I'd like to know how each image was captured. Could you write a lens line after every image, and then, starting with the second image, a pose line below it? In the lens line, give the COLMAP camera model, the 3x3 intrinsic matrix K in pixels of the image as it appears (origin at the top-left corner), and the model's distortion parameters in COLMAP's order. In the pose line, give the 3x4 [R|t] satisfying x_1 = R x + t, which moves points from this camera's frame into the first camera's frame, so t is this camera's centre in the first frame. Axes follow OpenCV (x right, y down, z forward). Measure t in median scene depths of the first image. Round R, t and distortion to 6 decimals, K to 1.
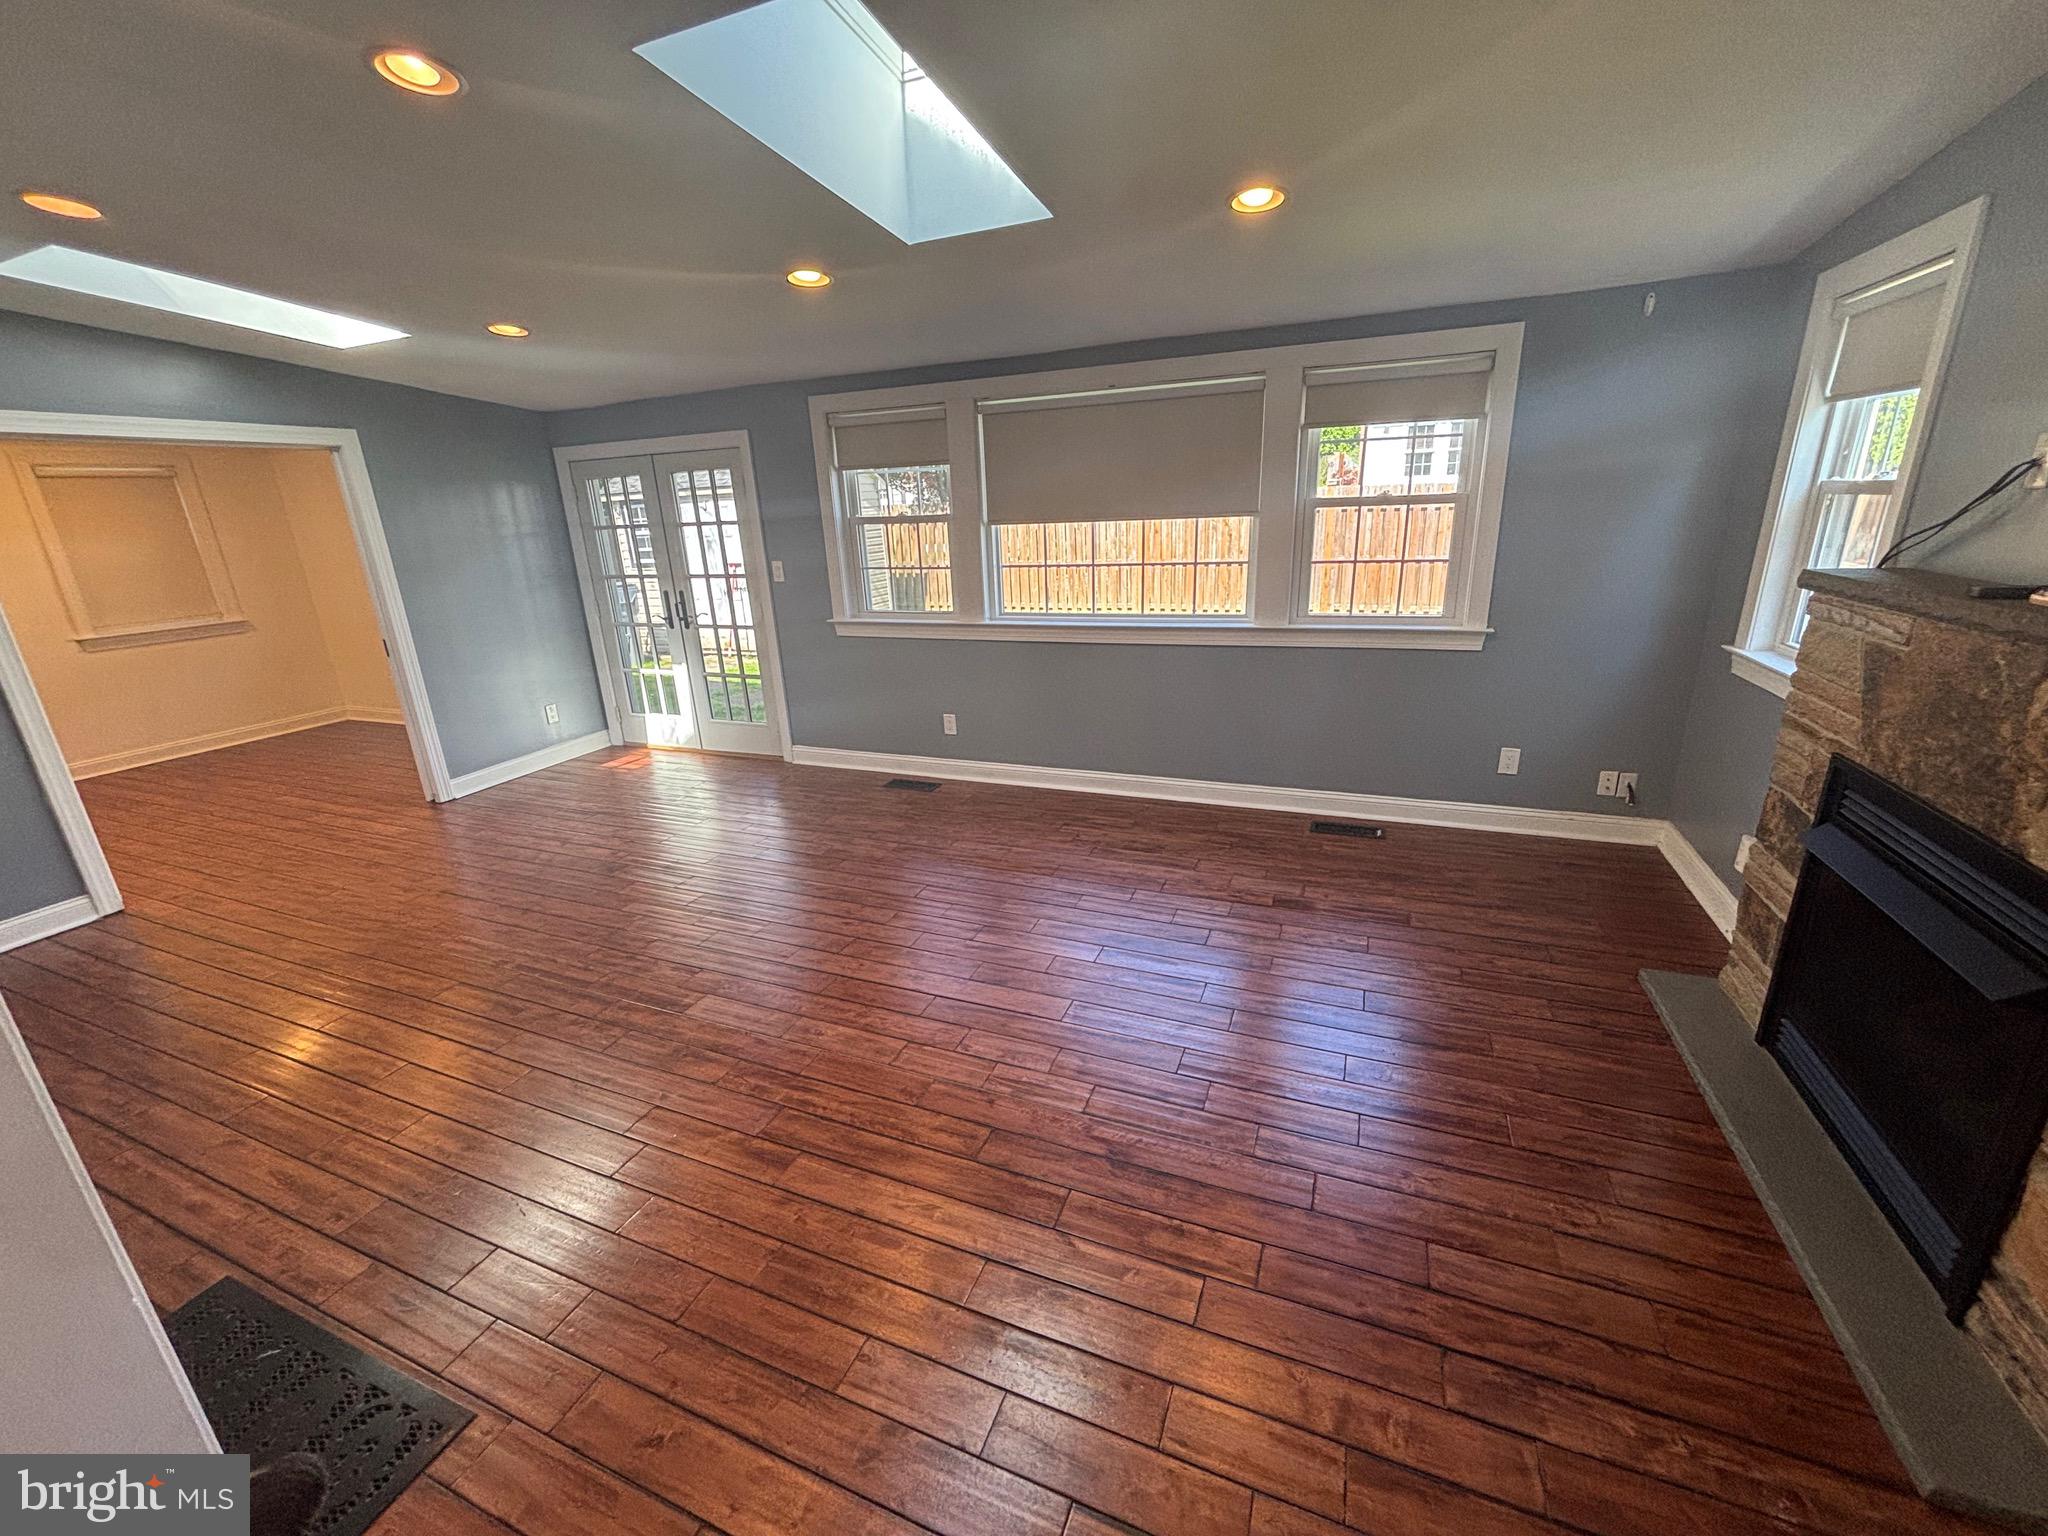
lens RADIAL K [[822.4, 0, 1024.0], [0, 822.4, 768.0], [0, 0, 1]] dist [-0.009204, -0.000285]
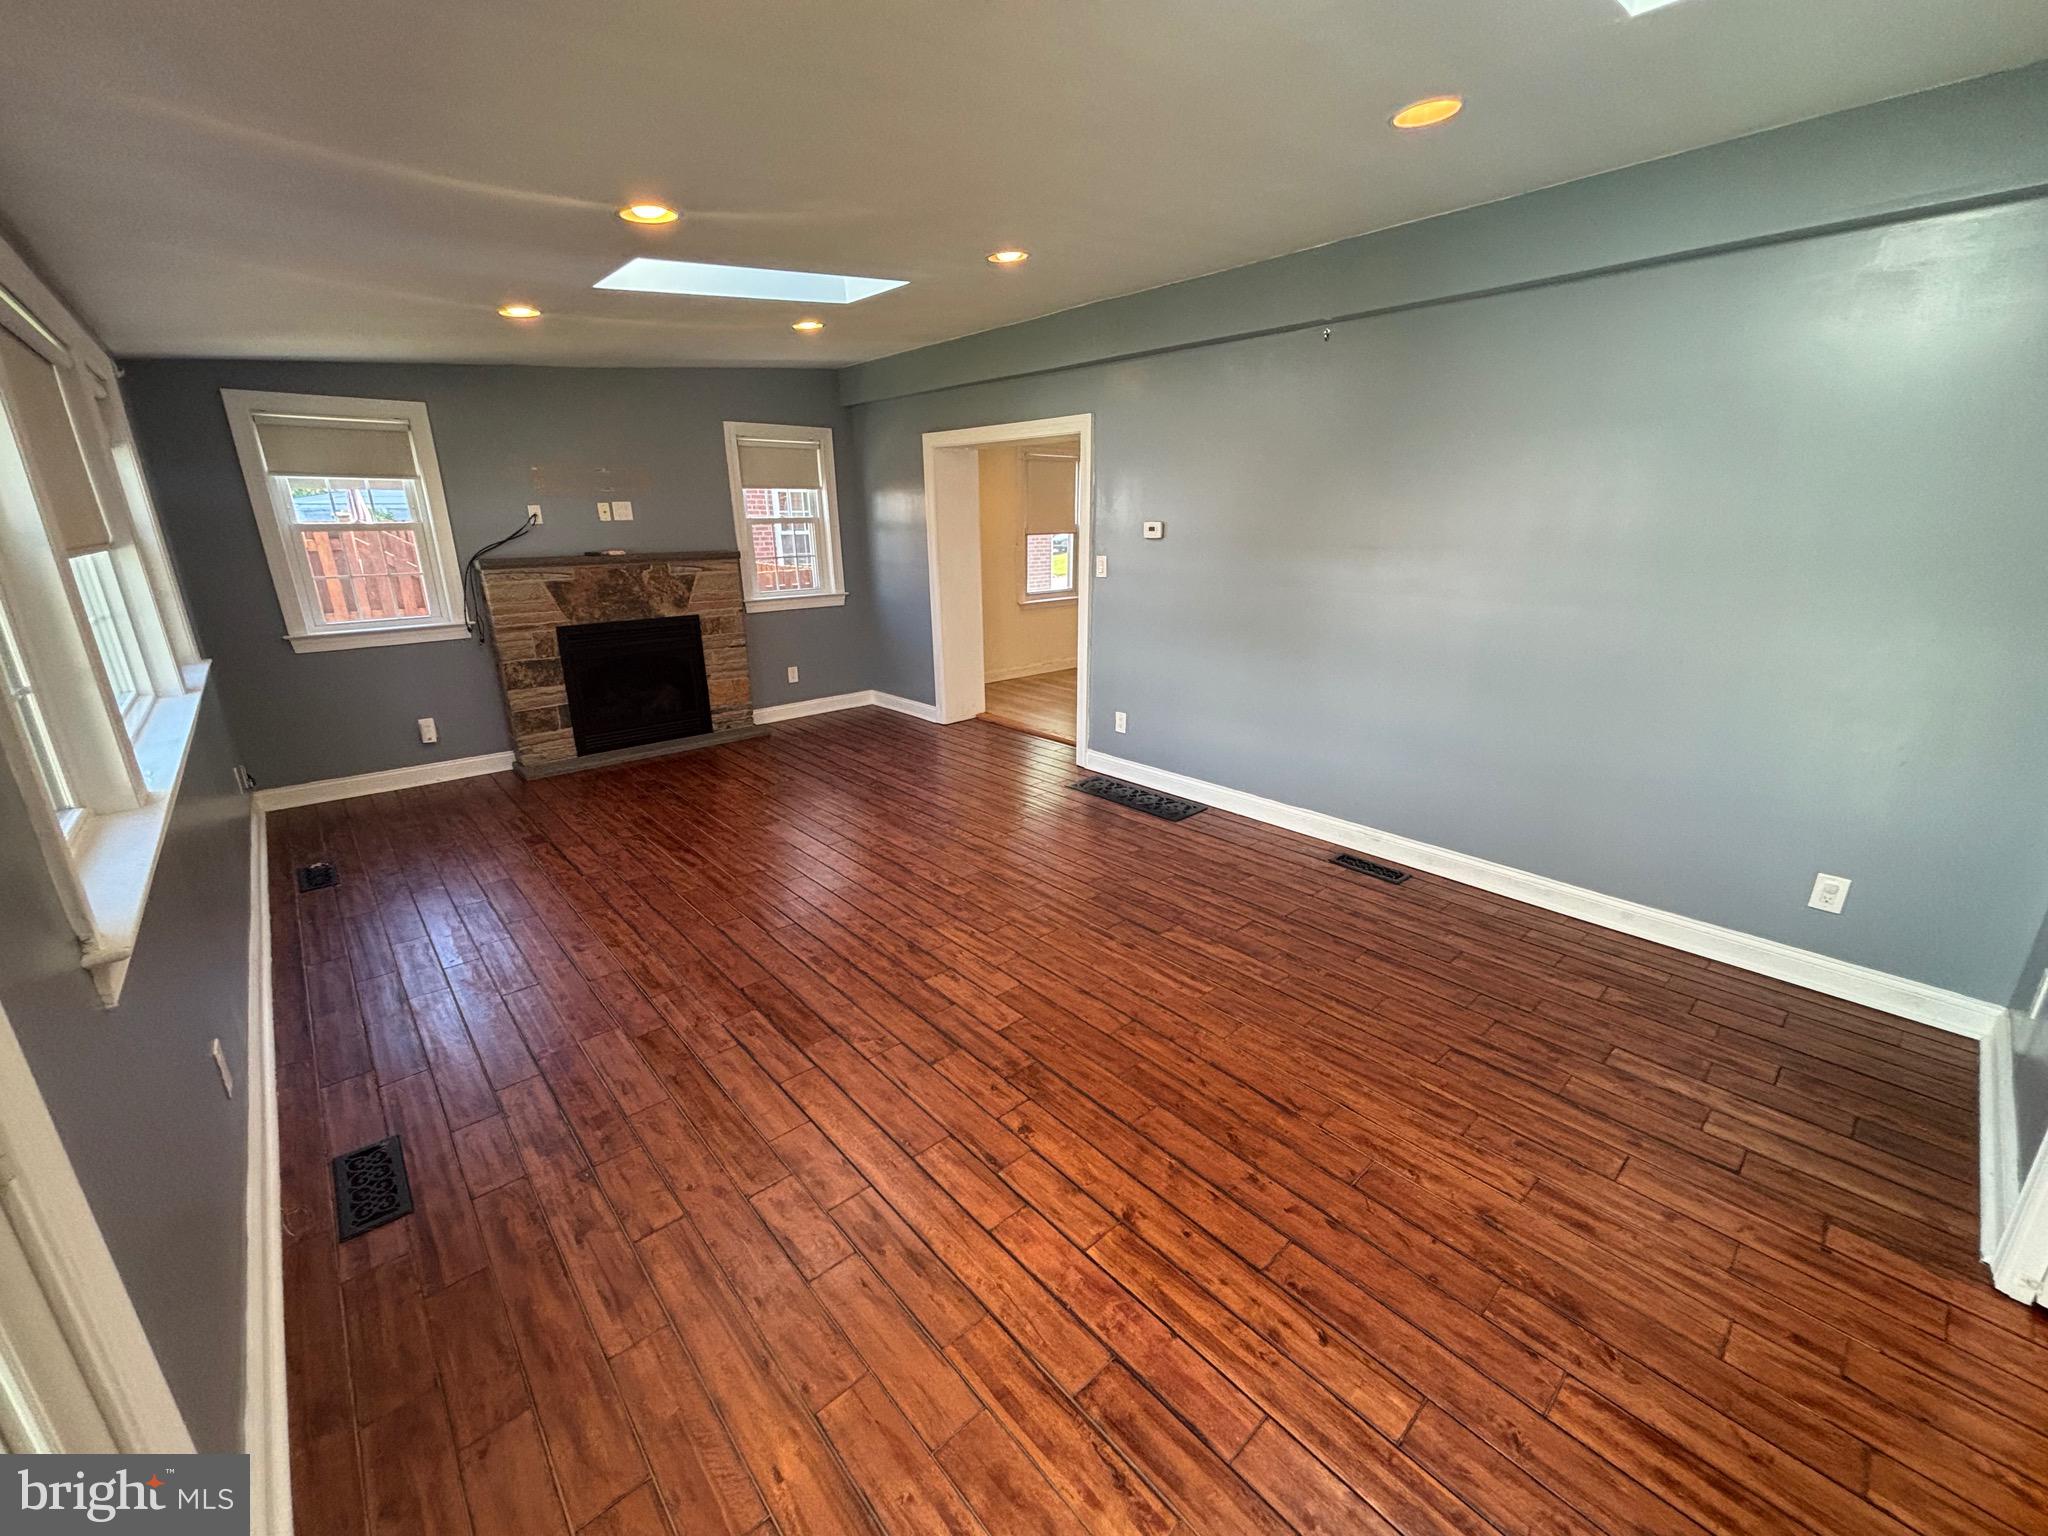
lens RADIAL K [[822.4, 0, 1024.0], [0, 822.4, 768.0], [0, 0, 1]] dist [-0.009204, -0.000285]
pose [[-0.900885, -0.084714, 0.425711, -0.936556], [0.174996, 0.826645, 0.534822, -0.503892], [-0.397219, 0.556311, -0.729887, 1.672292]]
